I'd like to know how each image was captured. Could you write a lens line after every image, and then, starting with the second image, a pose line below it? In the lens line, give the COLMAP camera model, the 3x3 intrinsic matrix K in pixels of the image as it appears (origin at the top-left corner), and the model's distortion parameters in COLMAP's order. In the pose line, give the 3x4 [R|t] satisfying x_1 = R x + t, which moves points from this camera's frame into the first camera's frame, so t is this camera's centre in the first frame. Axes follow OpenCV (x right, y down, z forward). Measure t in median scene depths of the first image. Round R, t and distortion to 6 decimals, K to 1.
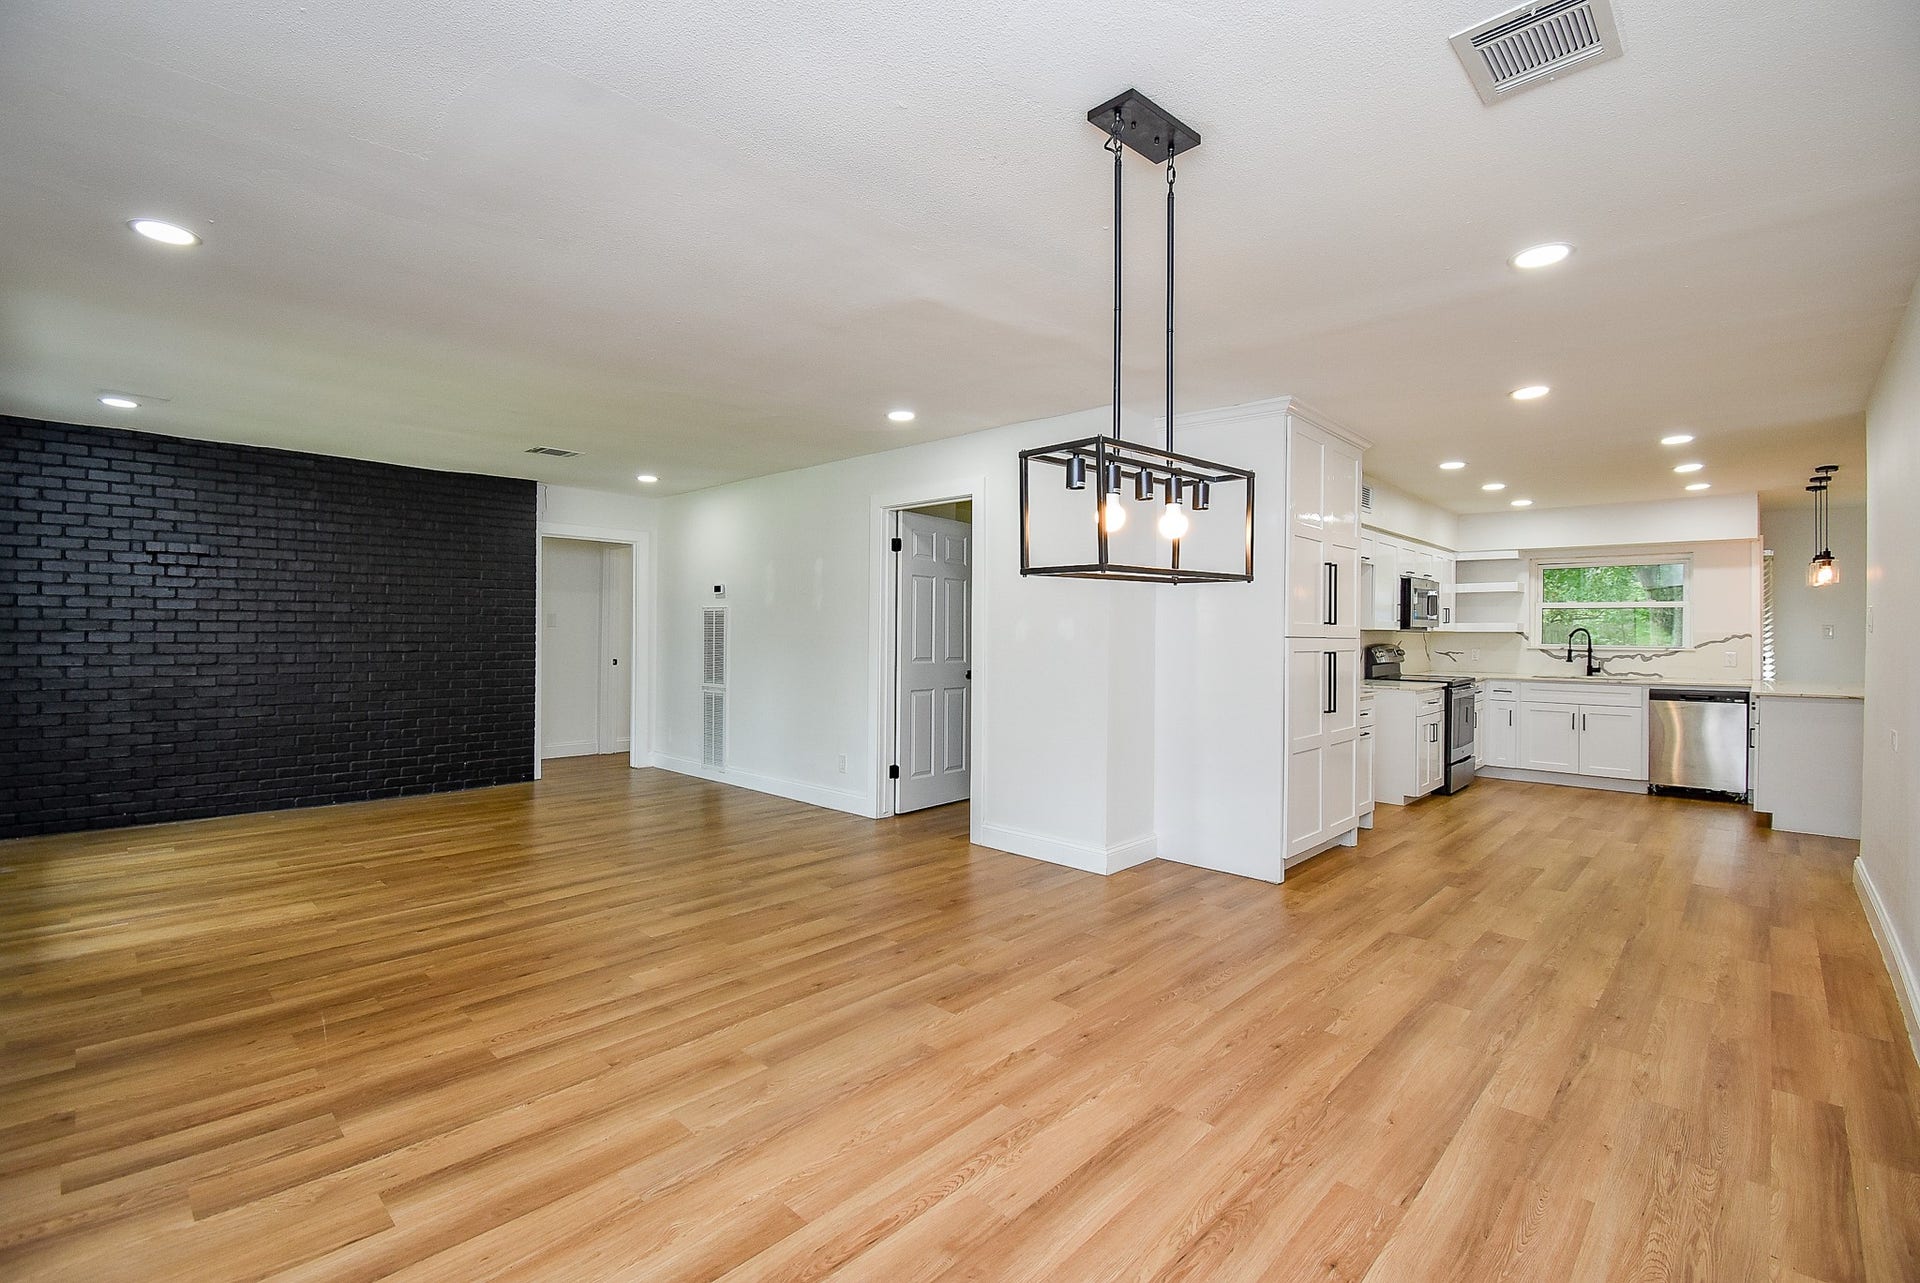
lens RADIAL K [[855.7, 0, 961.1], [0, 855.7, 634.1], [0, 0, 1]] dist [0.000994, -0.015407]
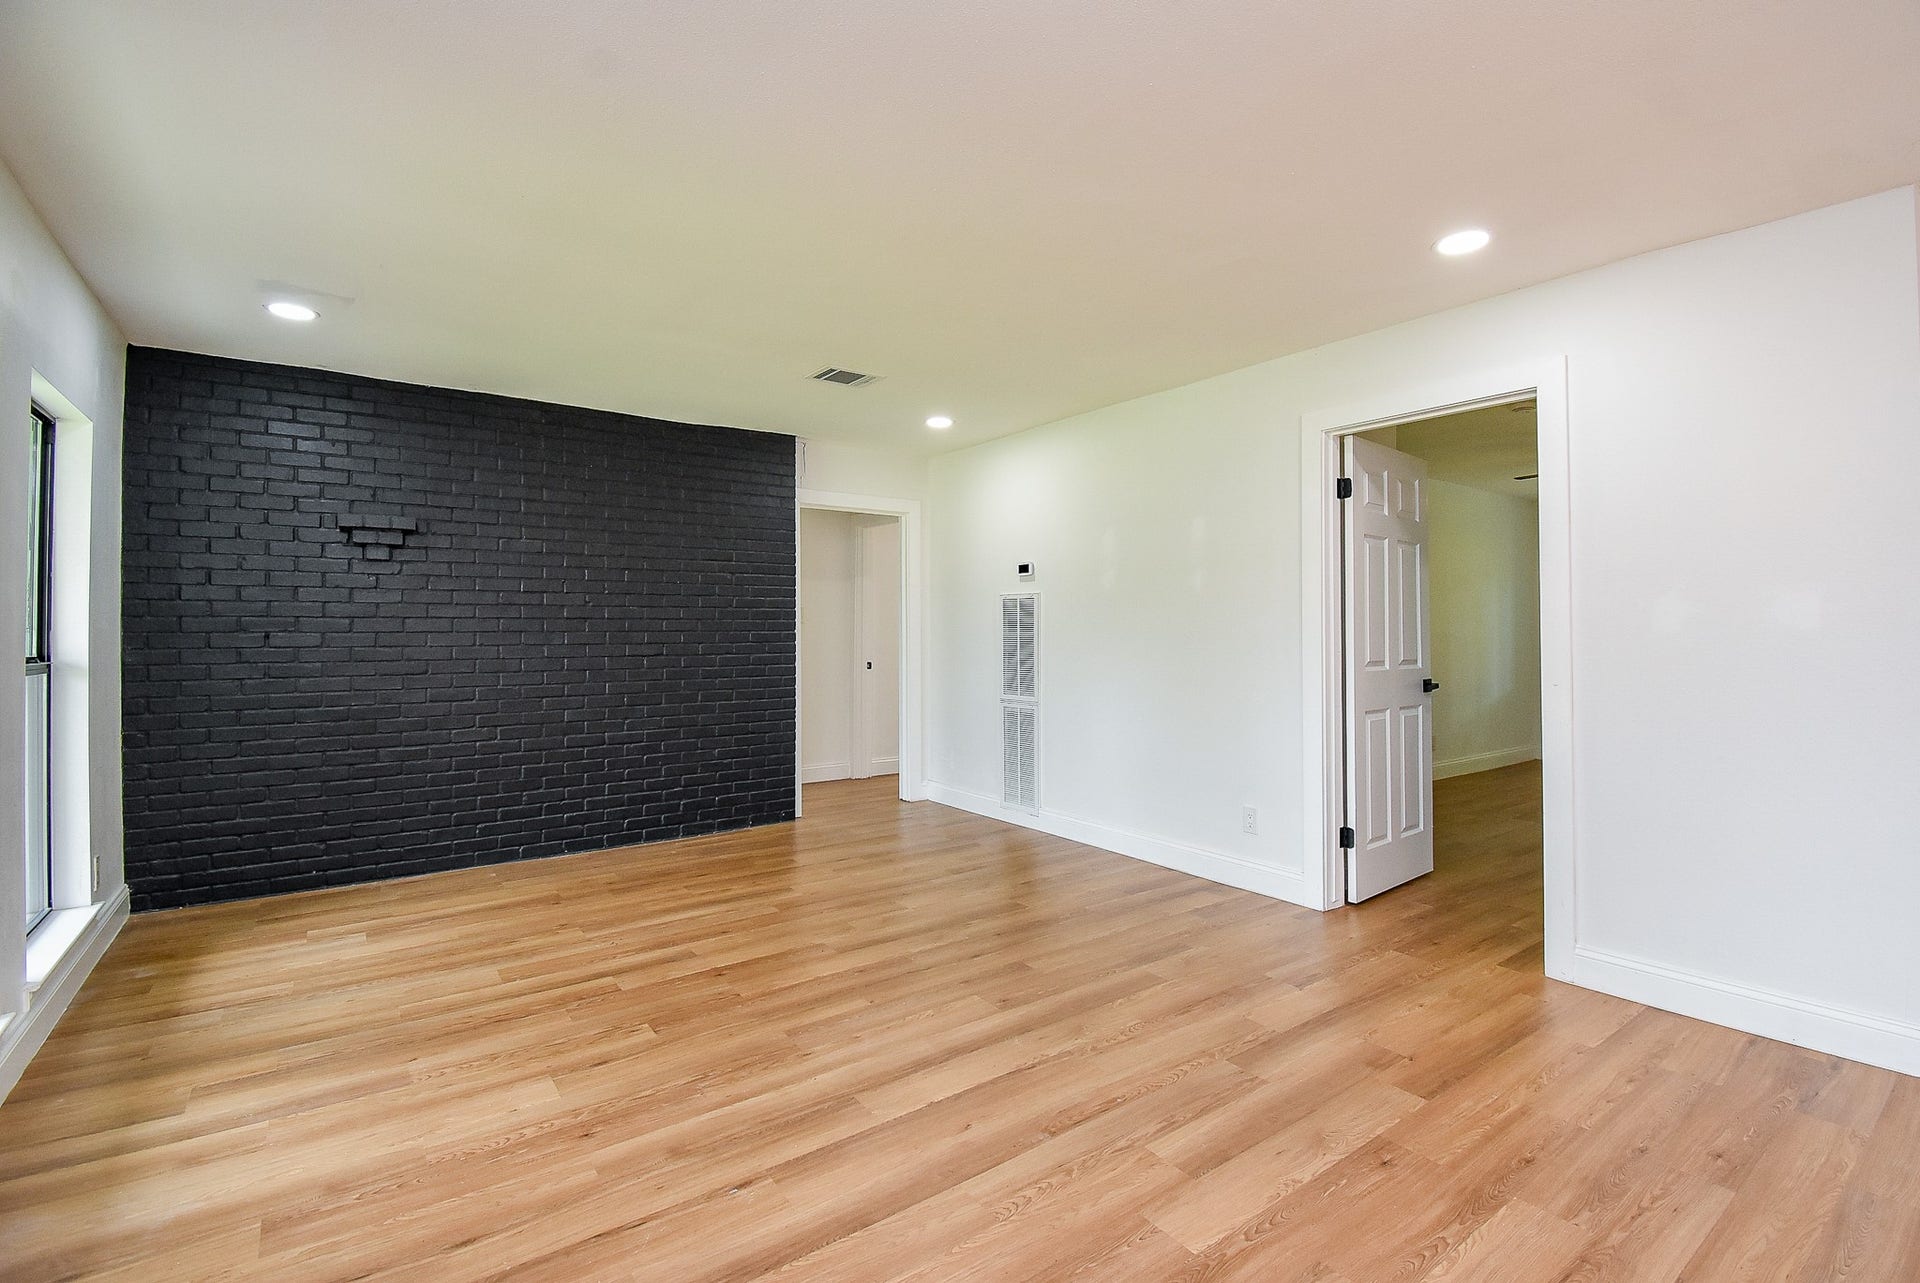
lens RADIAL K [[865.4, 0, 962.5], [0, 865.4, 630.2], [0, 0, 1]] dist [0.023145, -0.024488]
pose [[0.982625, -0.008847, -0.185393, -0.267517], [0.008659, 0.999961, -0.001821, 0.001950], [0.185402, 0.000184, 0.982663, 0.333219]]
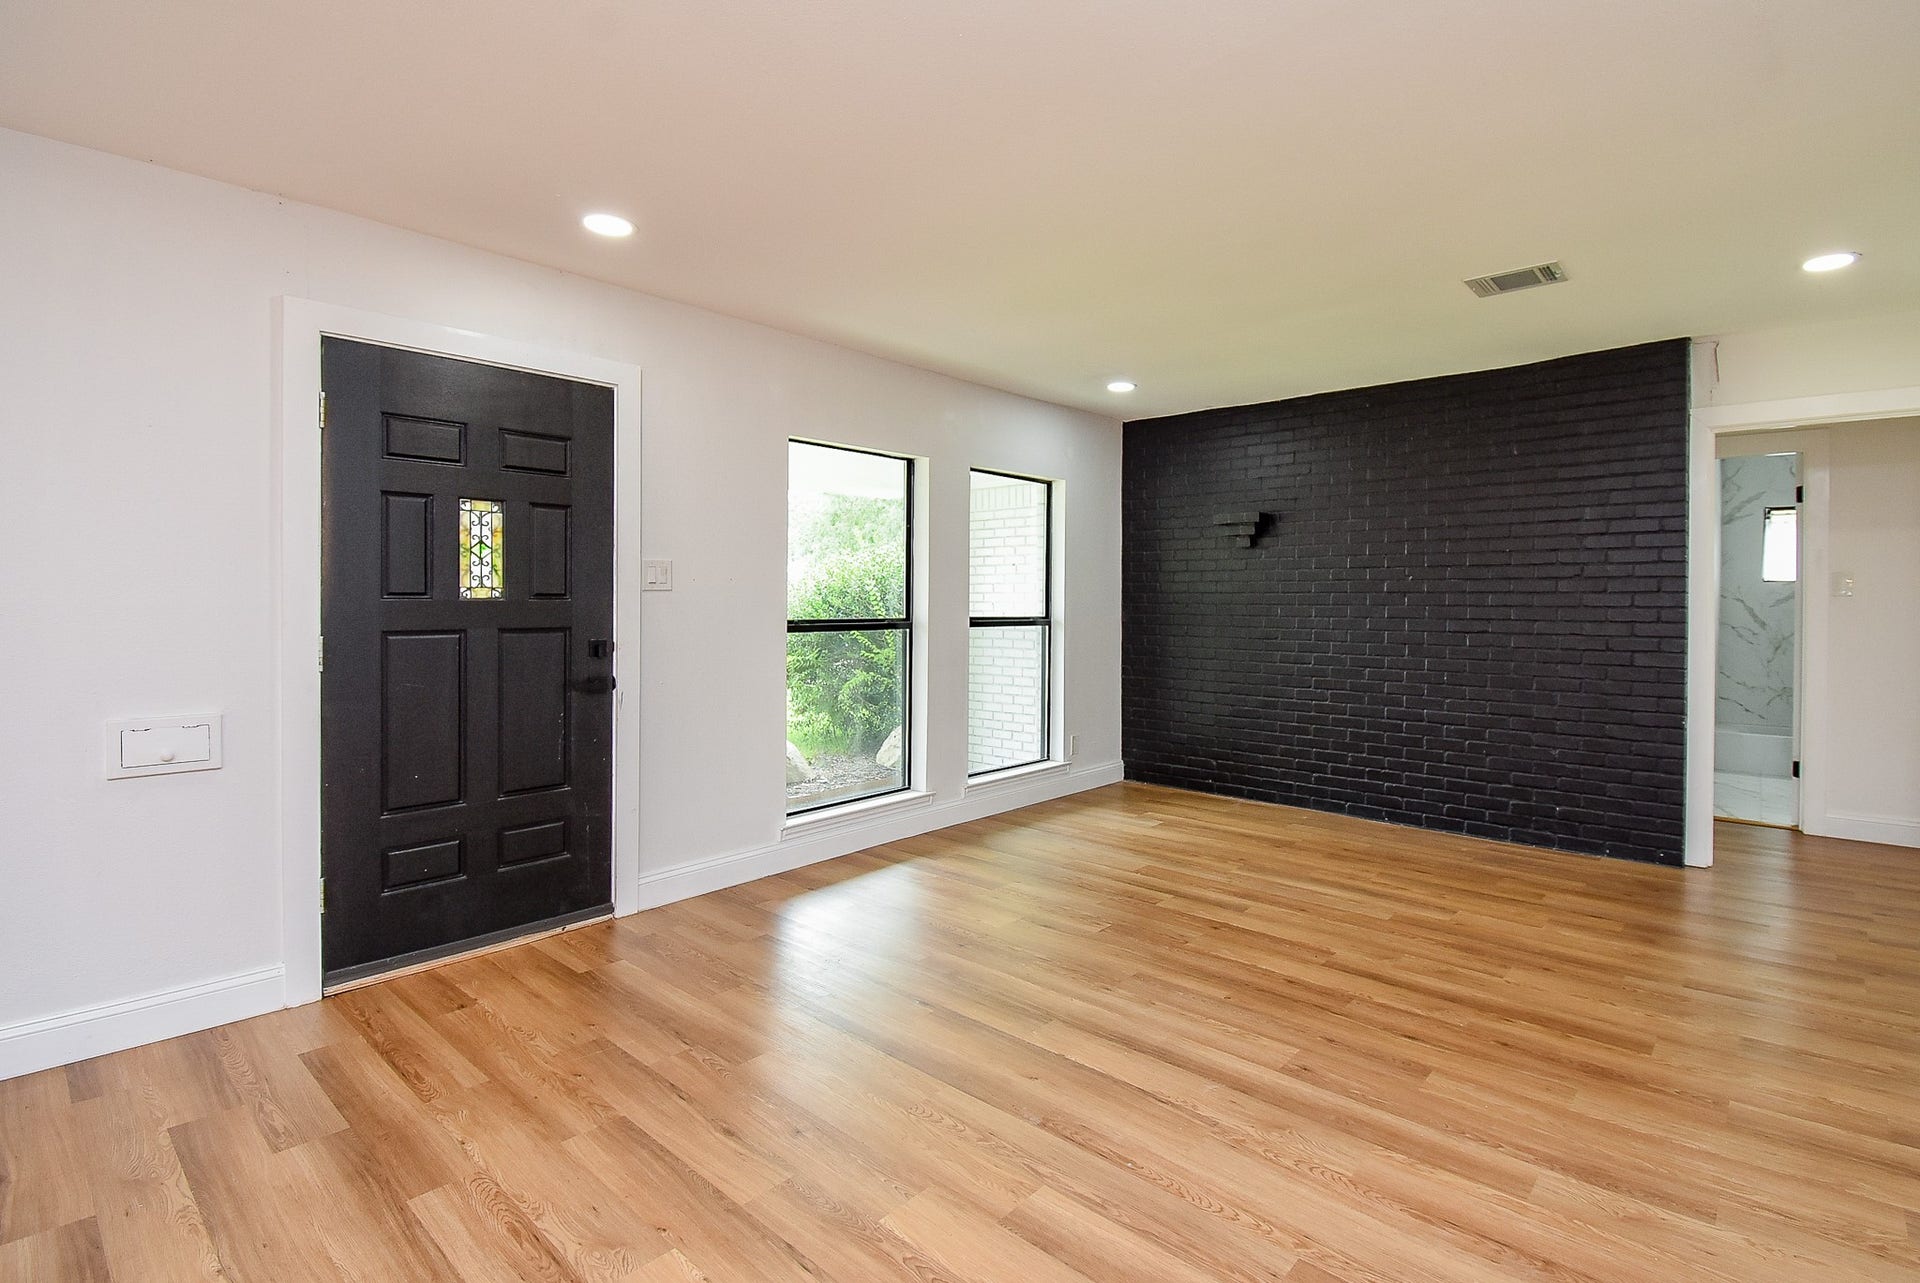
lens RADIAL K [[909.1, 0, 1029.7], [0, 909.1, 607.9], [0, 0, 1]] dist [0.022744, -0.028737]
pose [[0.049309, 0.002717, -0.998780, 0.109385], [-0.007130, 0.999972, 0.002368, 0.001510], [0.998758, 0.007004, 0.049327, 0.713145]]
